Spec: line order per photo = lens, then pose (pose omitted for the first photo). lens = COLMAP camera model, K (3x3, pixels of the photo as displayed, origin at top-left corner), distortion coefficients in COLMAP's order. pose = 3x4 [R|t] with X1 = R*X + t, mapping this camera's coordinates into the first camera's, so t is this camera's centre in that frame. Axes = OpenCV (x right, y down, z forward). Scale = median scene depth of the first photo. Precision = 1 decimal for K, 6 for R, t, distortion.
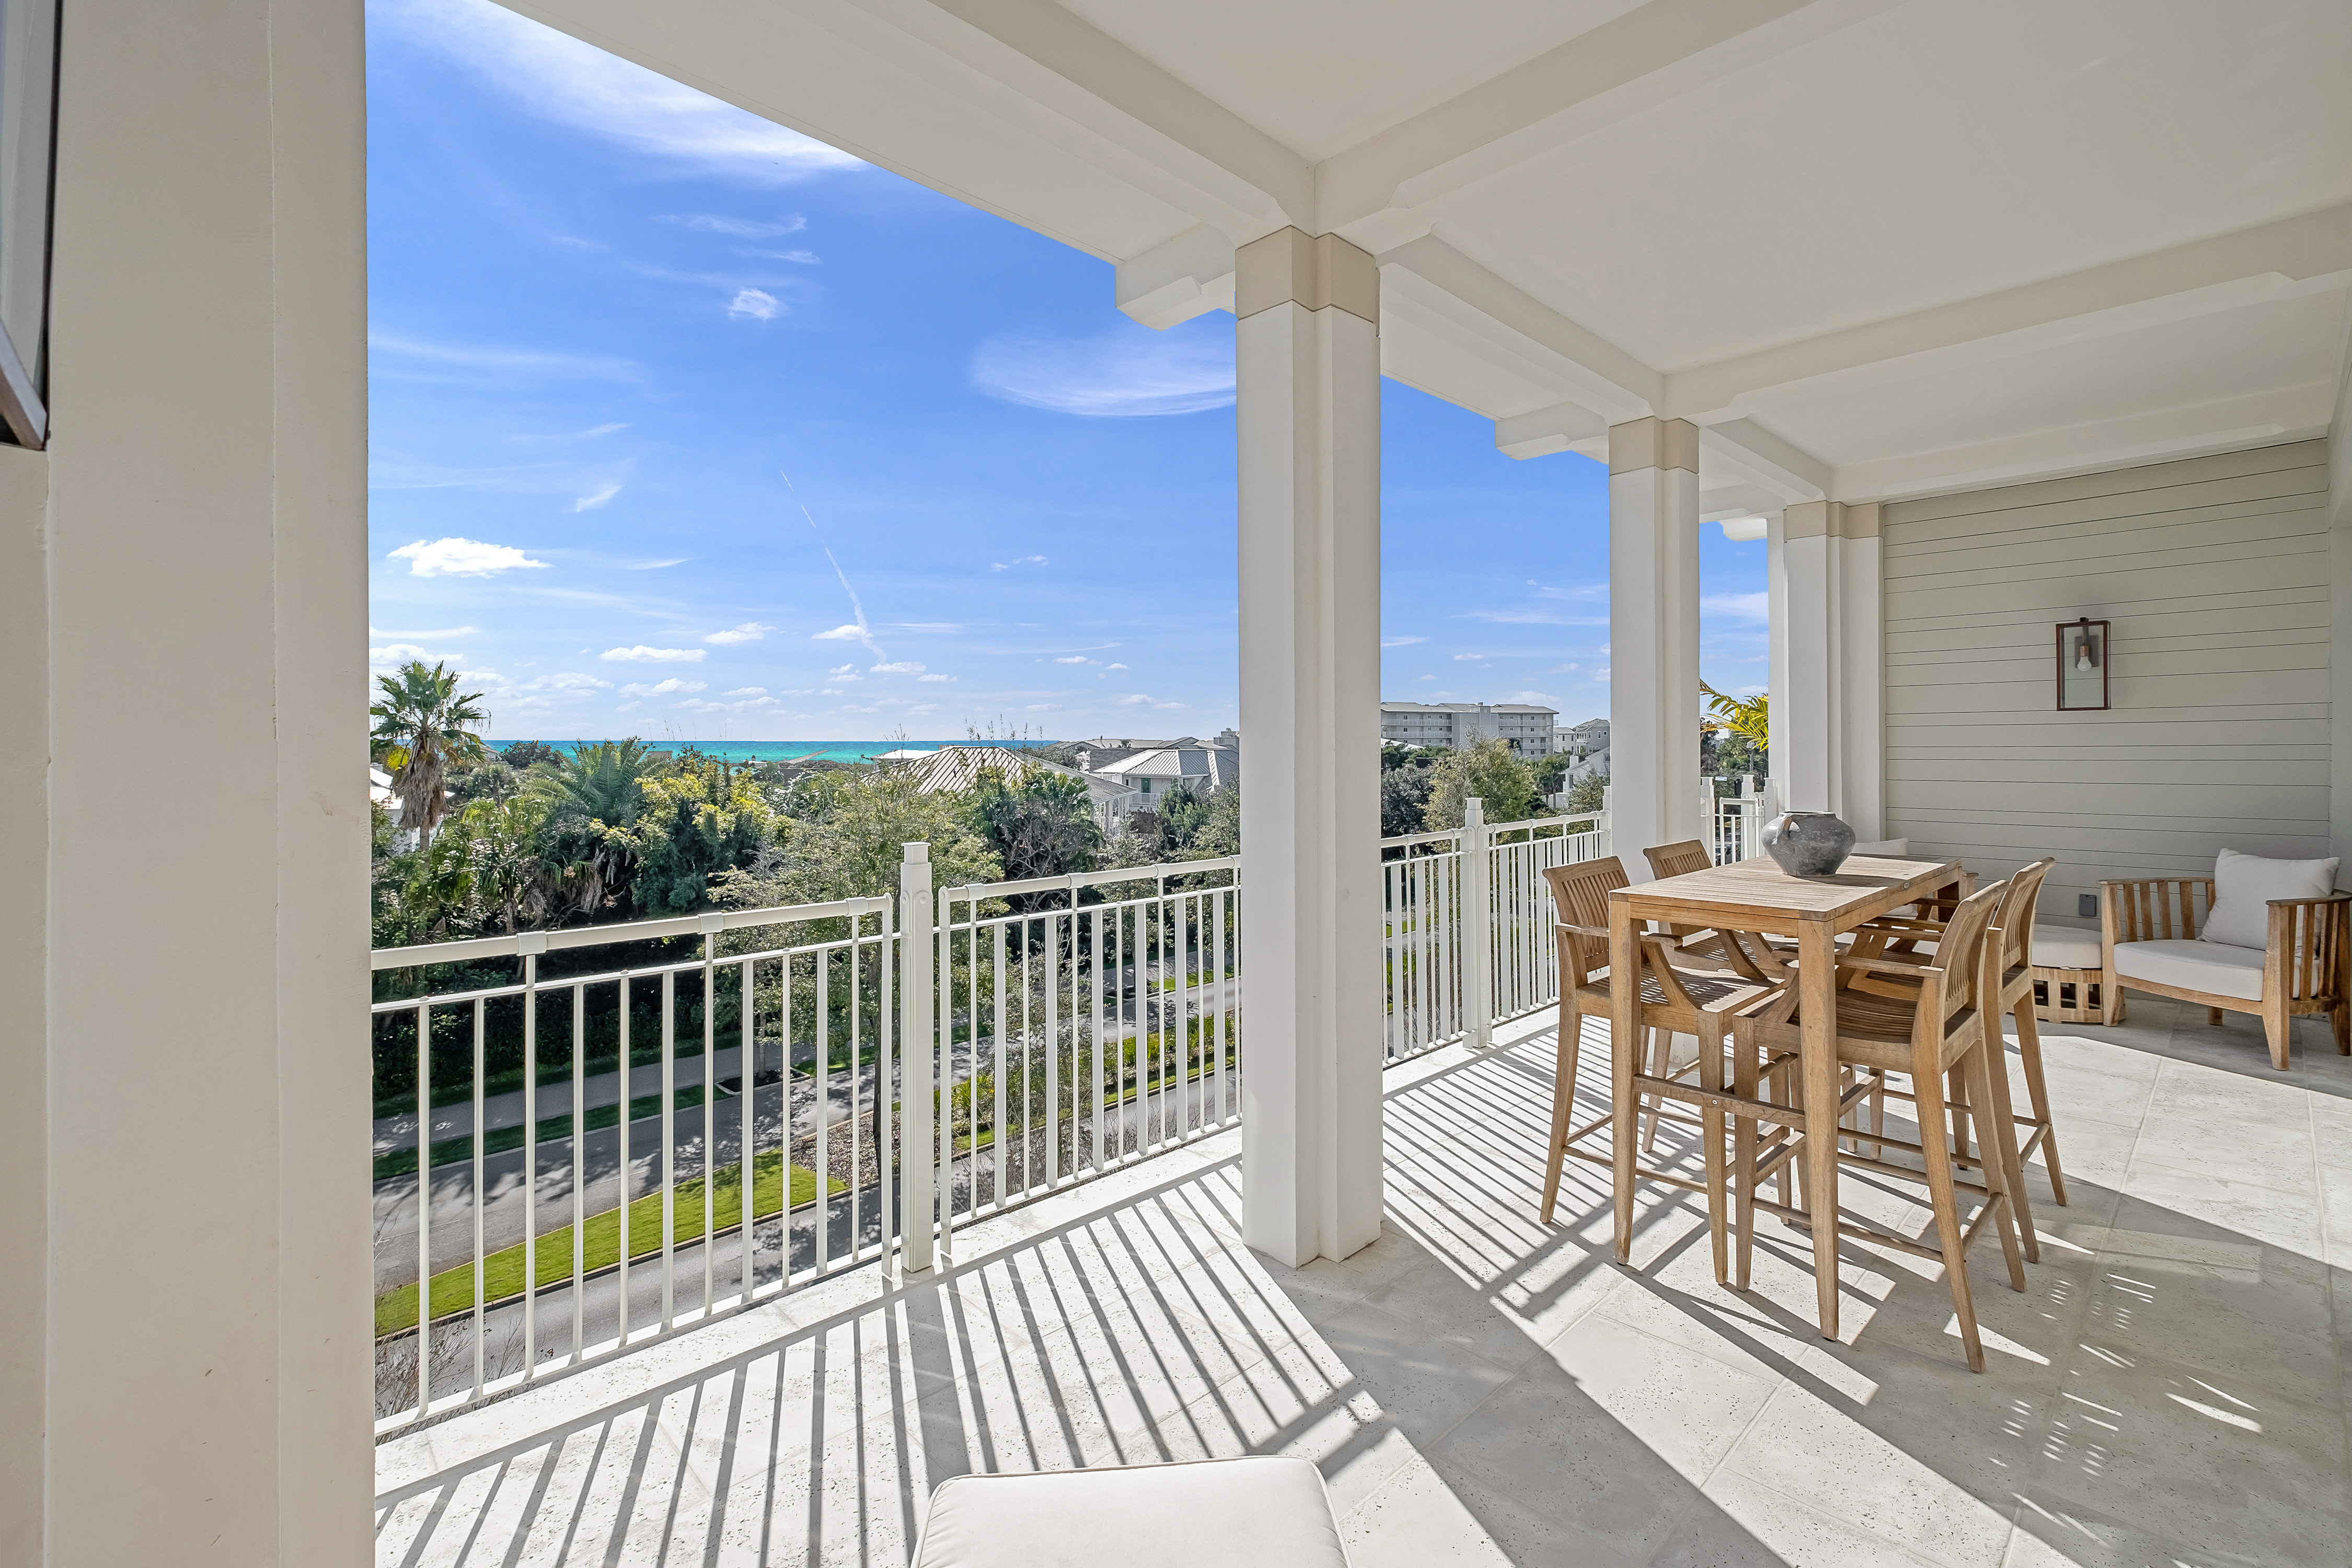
lens RADIAL K [[1071.6, 0, 1185.1], [0, 1071.6, 741.9], [0, 0, 1]] dist [-0.011955, 0.001178]
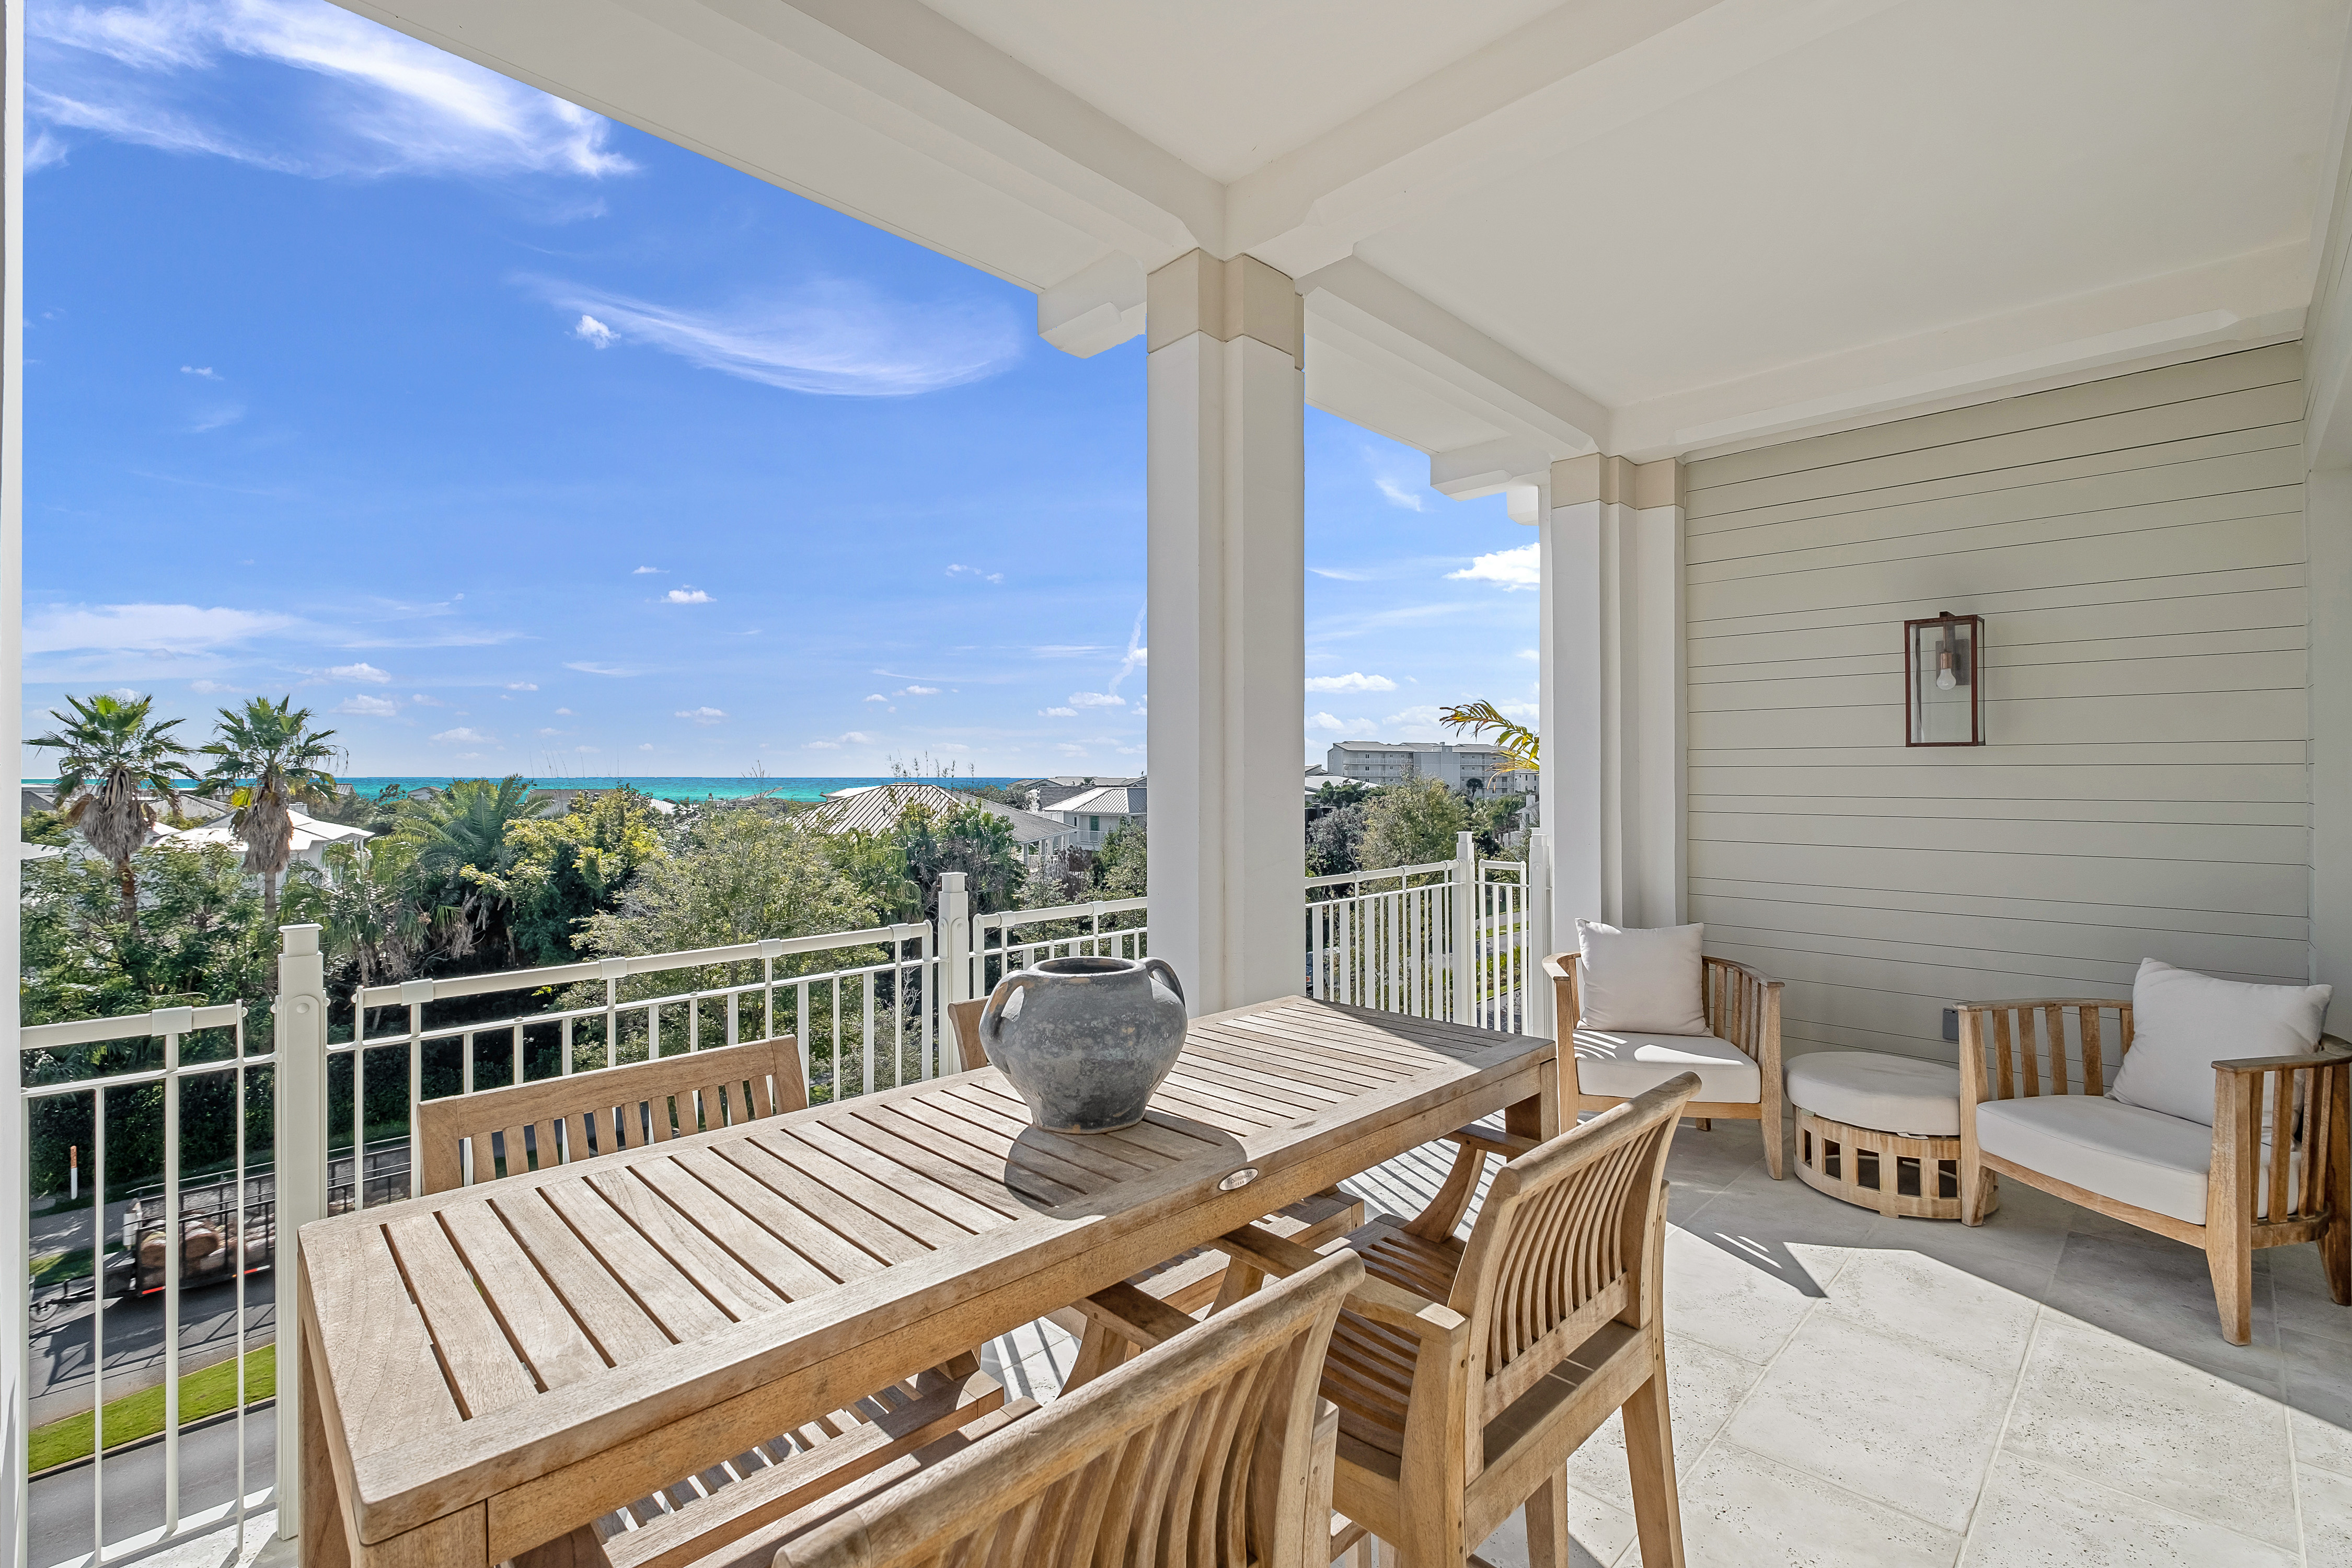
lens RADIAL K [[1028.0, 0, 1176.0], [0, 1028.0, 784.0], [0, 0, 1]] dist [-0.000139, -0.000378]
pose [[0.999994, 0.000435, 0.003328, 0.096842], [-0.000449, 0.999991, 0.004322, -0.001888], [-0.003326, -0.004323, 0.999985, 0.094412]]
